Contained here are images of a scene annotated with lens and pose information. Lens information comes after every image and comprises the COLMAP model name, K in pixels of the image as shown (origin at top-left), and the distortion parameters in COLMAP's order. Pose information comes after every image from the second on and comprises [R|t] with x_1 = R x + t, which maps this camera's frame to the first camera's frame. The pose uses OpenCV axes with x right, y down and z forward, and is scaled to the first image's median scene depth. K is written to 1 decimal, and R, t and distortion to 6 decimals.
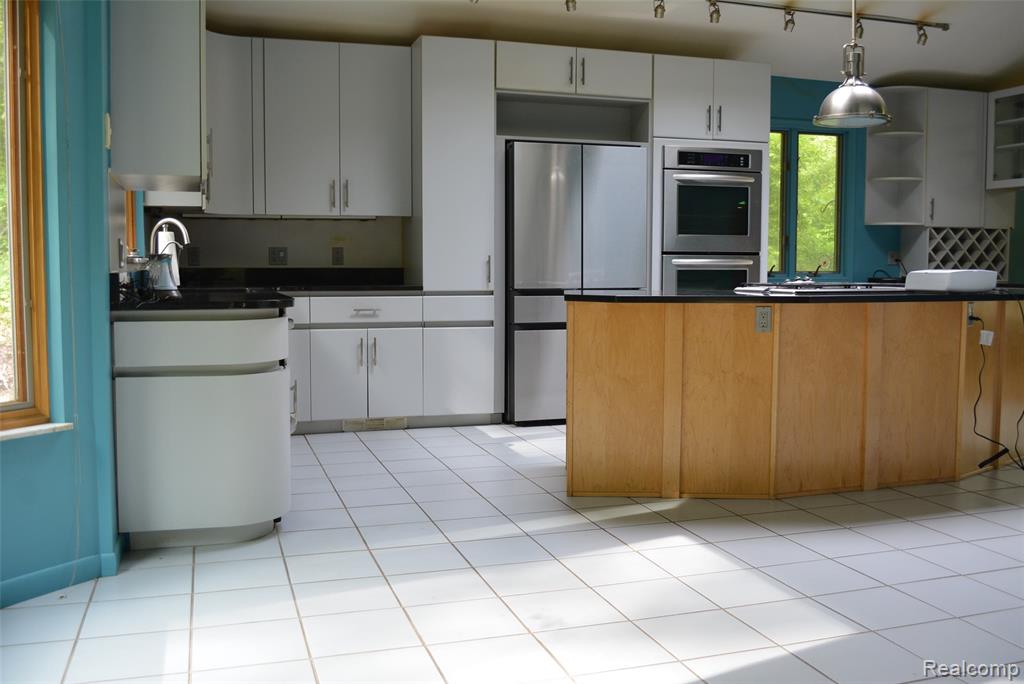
lens RADIAL K [[959.0, 0, 511.9], [0, 959.0, 339.6], [0, 0, 1]] dist [-0.063760, 0.000000]
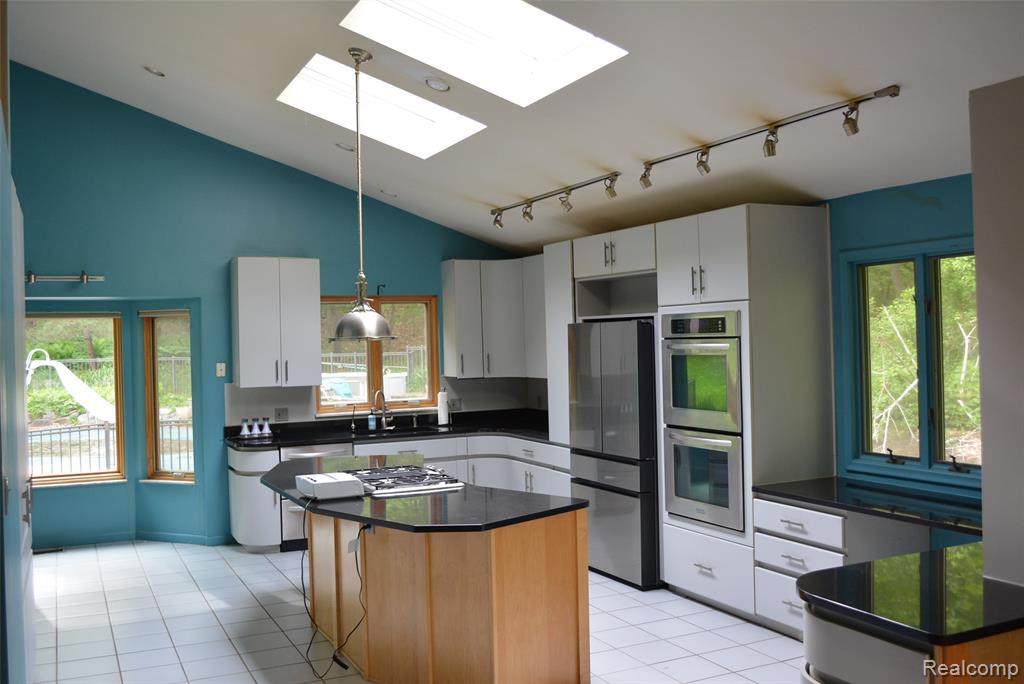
lens RADIAL K [[959.0, 0, 511.1], [0, 959.0, 341.3], [0, 0, 1]] dist [-0.063760, 0.000000]
pose [[0.132302, -0.001179, -0.991209, 1.114223], [-0.058921, 0.998222, -0.009052, -0.160792], [0.989457, 0.059600, 0.131997, 0.732298]]
